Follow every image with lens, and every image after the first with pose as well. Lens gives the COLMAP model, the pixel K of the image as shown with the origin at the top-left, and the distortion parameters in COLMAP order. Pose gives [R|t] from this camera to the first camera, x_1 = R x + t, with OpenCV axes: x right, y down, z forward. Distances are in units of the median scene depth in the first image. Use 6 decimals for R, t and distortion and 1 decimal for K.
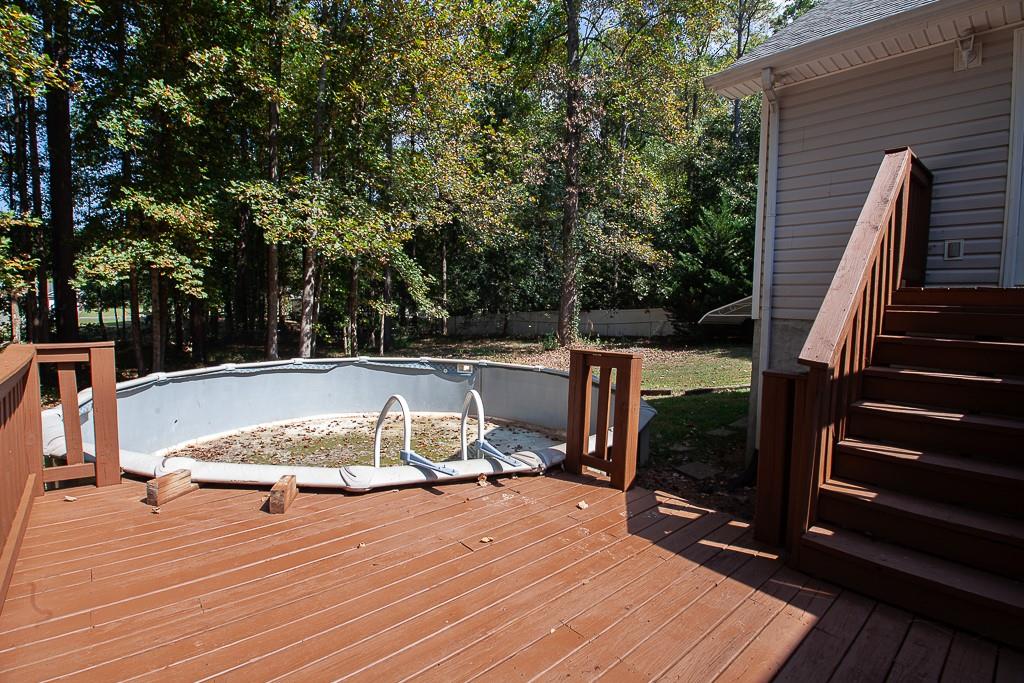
lens RADIAL K [[484.3, 0, 513.8], [0, 484.3, 344.2], [0, 0, 1]] dist [-0.000938, -0.000059]
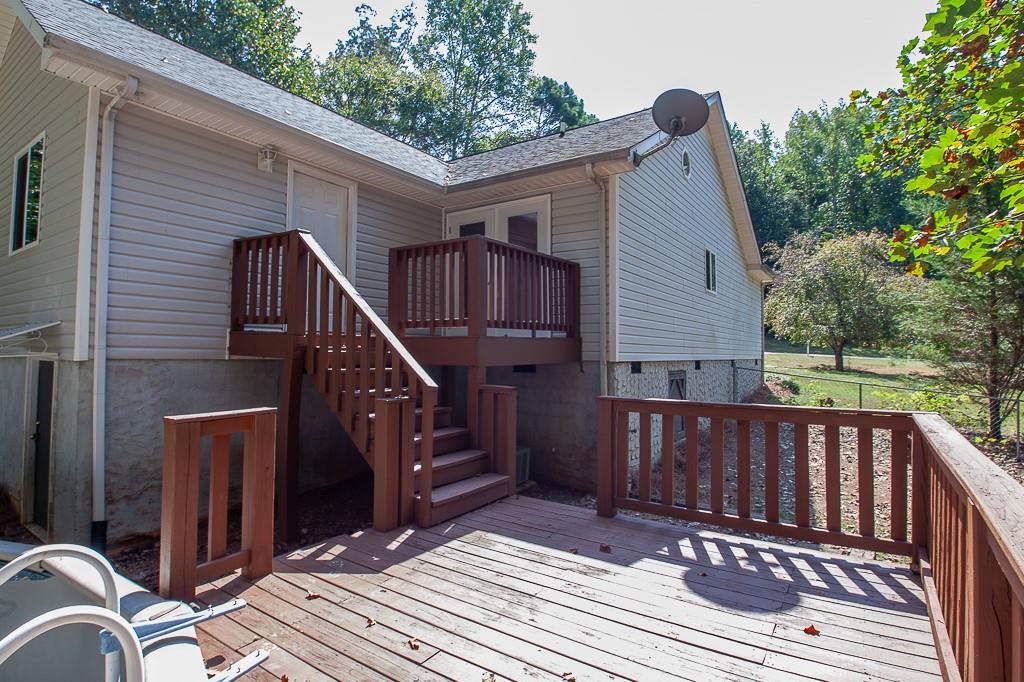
lens RADIAL K [[520.2, 0, 511.9], [0, 520.2, 328.6], [0, 0, 1]] dist [-0.016659, -0.000108]
pose [[-0.242413, 0.022062, 0.969922, -0.791501], [0.061776, 0.998064, -0.007262, -0.088437], [-0.968204, 0.058158, -0.243307, 0.841656]]
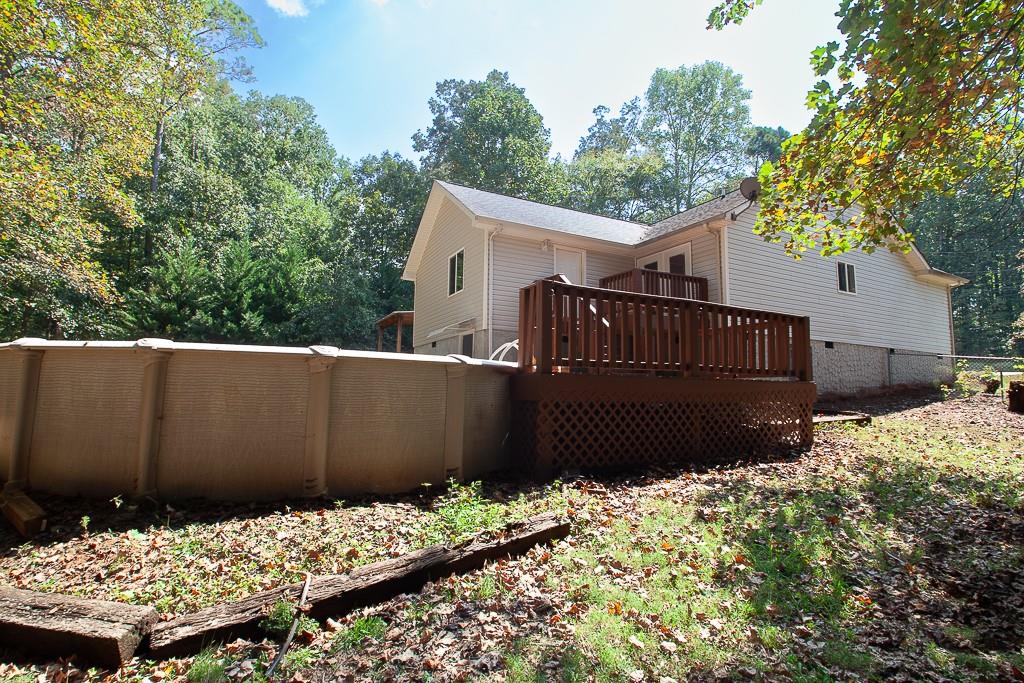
lens RADIAL K [[484.3, 0, 513.8], [0, 484.3, 344.2], [0, 0, 1]] dist [-0.000938, -0.000059]
pose [[0.235027, 0.077114, 0.968925, -2.545043], [0.067800, 0.993119, -0.095486, 0.374510], [-0.969621, 0.088135, 0.228182, 0.632719]]
